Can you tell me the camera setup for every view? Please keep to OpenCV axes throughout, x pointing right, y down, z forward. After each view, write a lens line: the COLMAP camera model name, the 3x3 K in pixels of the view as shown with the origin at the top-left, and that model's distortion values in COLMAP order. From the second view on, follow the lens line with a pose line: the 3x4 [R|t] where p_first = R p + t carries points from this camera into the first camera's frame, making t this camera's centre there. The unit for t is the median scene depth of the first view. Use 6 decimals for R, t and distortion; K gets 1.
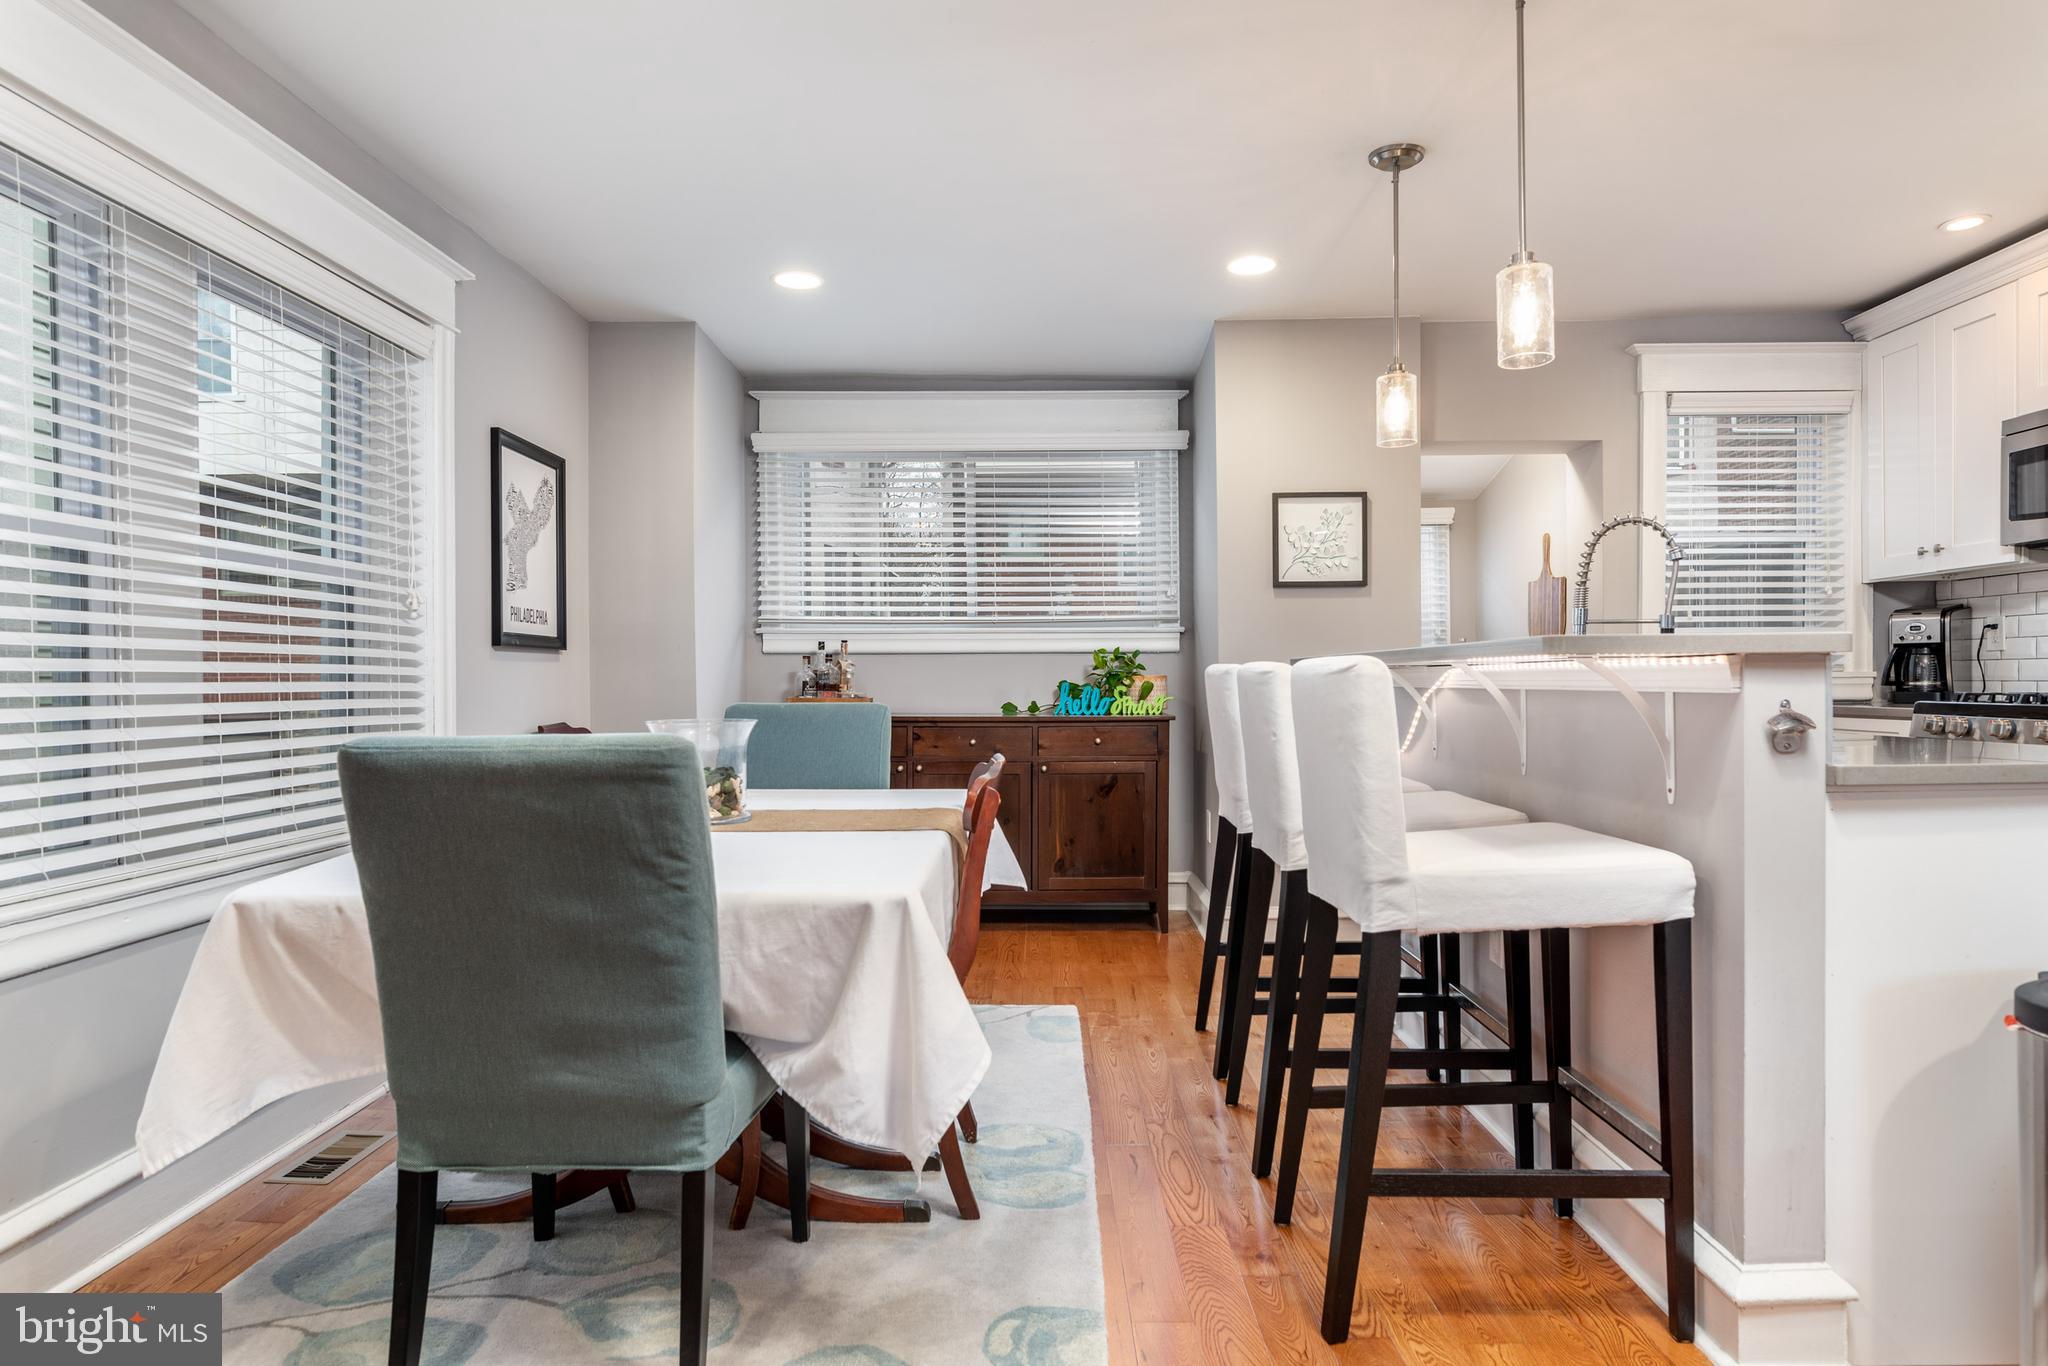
lens RADIAL K [[1190.8, 0, 1023.1], [0, 1190.8, 690.9], [0, 0, 1]] dist [0.004179, -0.009333]
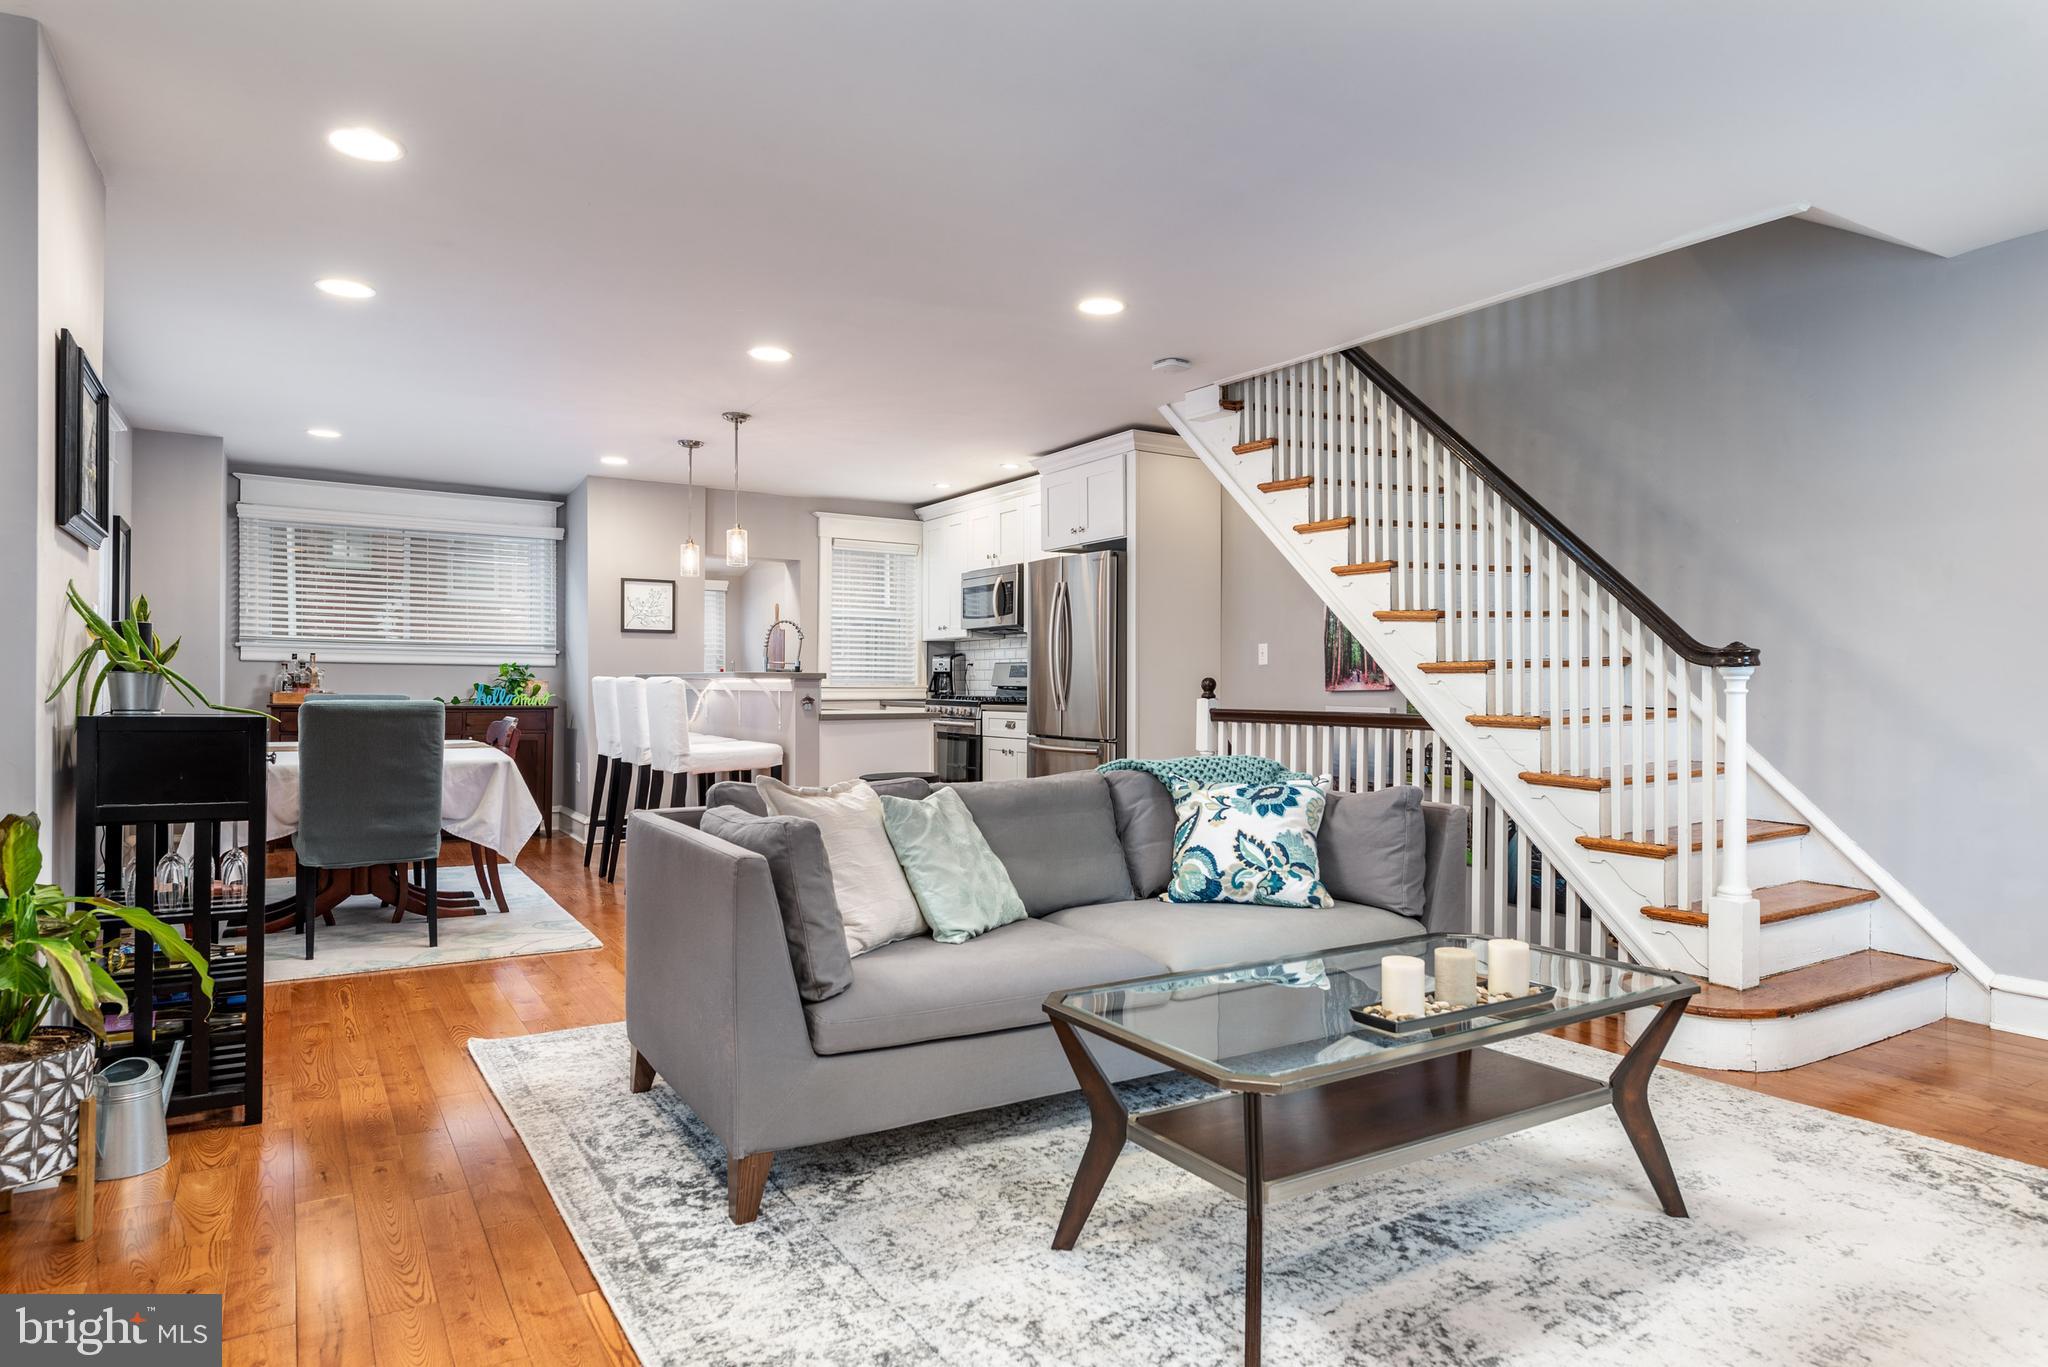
lens RADIAL K [[1190.8, 0, 1023.1], [0, 1190.8, 691.4], [0, 0, 1]] dist [0.004179, -0.009333]
pose [[0.842808, 0.011489, 0.538092, -0.231077], [-0.009195, 0.999934, -0.006949, 0.006852], [-0.538136, 0.000909, 0.842857, -0.787227]]
